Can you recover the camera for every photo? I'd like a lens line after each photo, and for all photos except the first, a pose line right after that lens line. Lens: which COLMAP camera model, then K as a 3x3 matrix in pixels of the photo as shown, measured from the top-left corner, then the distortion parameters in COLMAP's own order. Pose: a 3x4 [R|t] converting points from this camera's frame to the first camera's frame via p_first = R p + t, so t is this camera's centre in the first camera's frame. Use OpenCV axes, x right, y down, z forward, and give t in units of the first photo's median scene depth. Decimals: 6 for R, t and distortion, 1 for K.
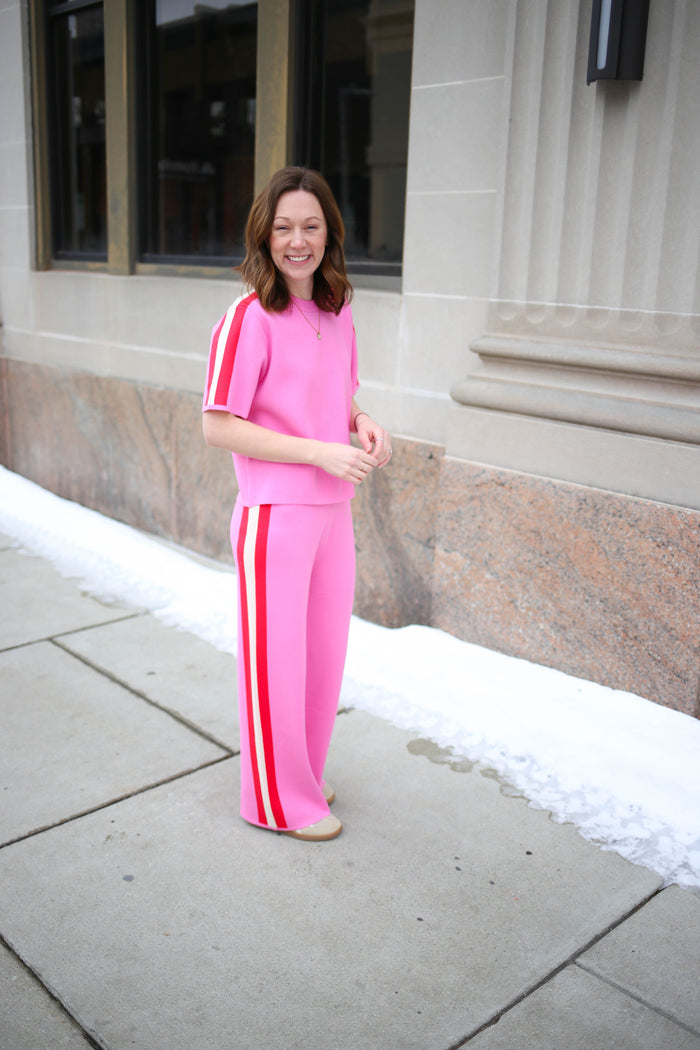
lens RADIAL K [[1006.6, 0, 354.0], [0, 1006.6, 524.7], [0, 0, 1]] dist [-0.011458, -0.002642]
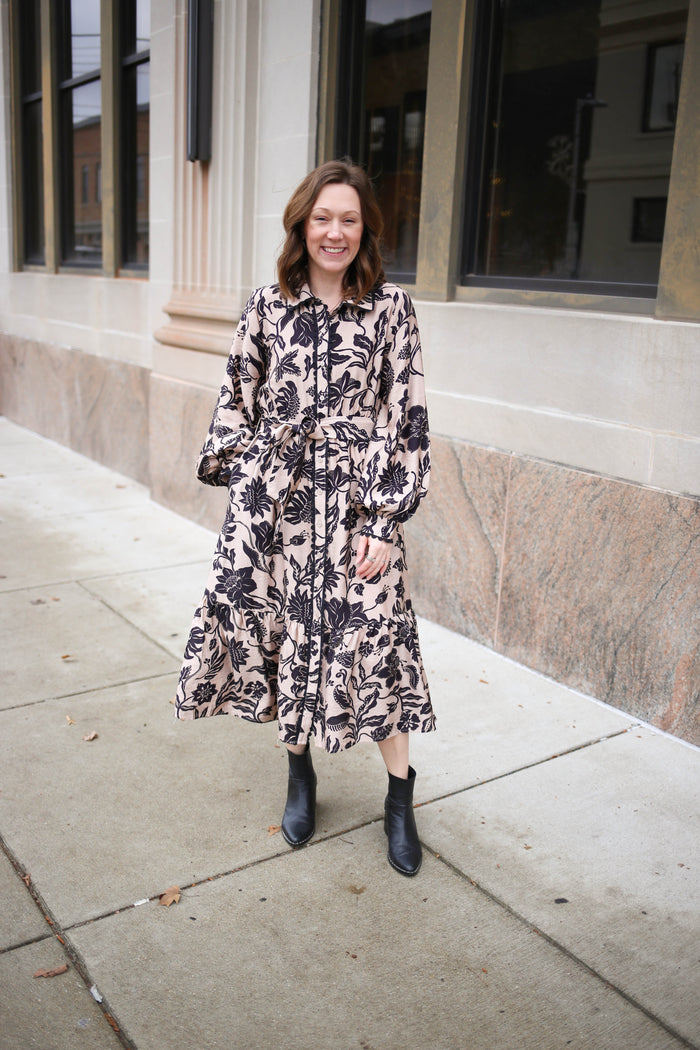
lens RADIAL K [[1006.6, 0, 354.0], [0, 1006.6, 524.7], [0, 0, 1]] dist [-0.011458, -0.002642]
pose [[0.991078, 0.043529, -0.125972, -0.190559], [-0.045395, 0.998897, -0.011981, -0.062768], [0.125312, 0.017593, 0.991961, 0.221656]]
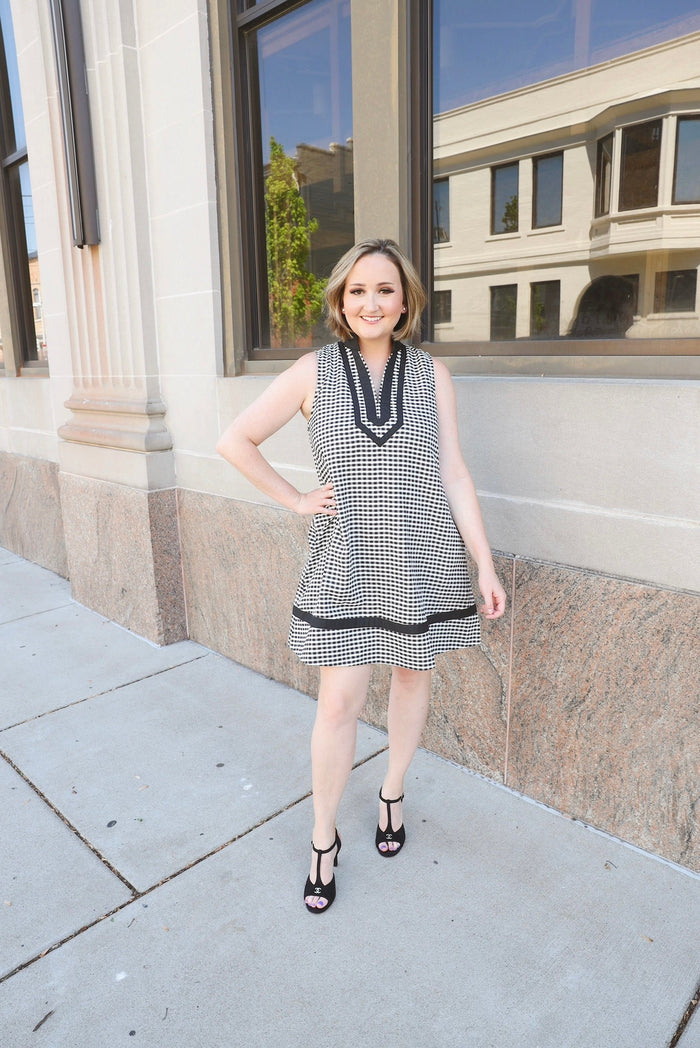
lens RADIAL K [[702.7, 0, 346.9], [0, 702.7, 493.5], [0, 0, 1]] dist [-0.040485, 0.005874]
pose [[0.997320, -0.067204, 0.028911, -0.277785], [0.068691, 0.996177, -0.053964, -0.148752], [-0.025174, 0.055805, 0.998124, 0.546080]]
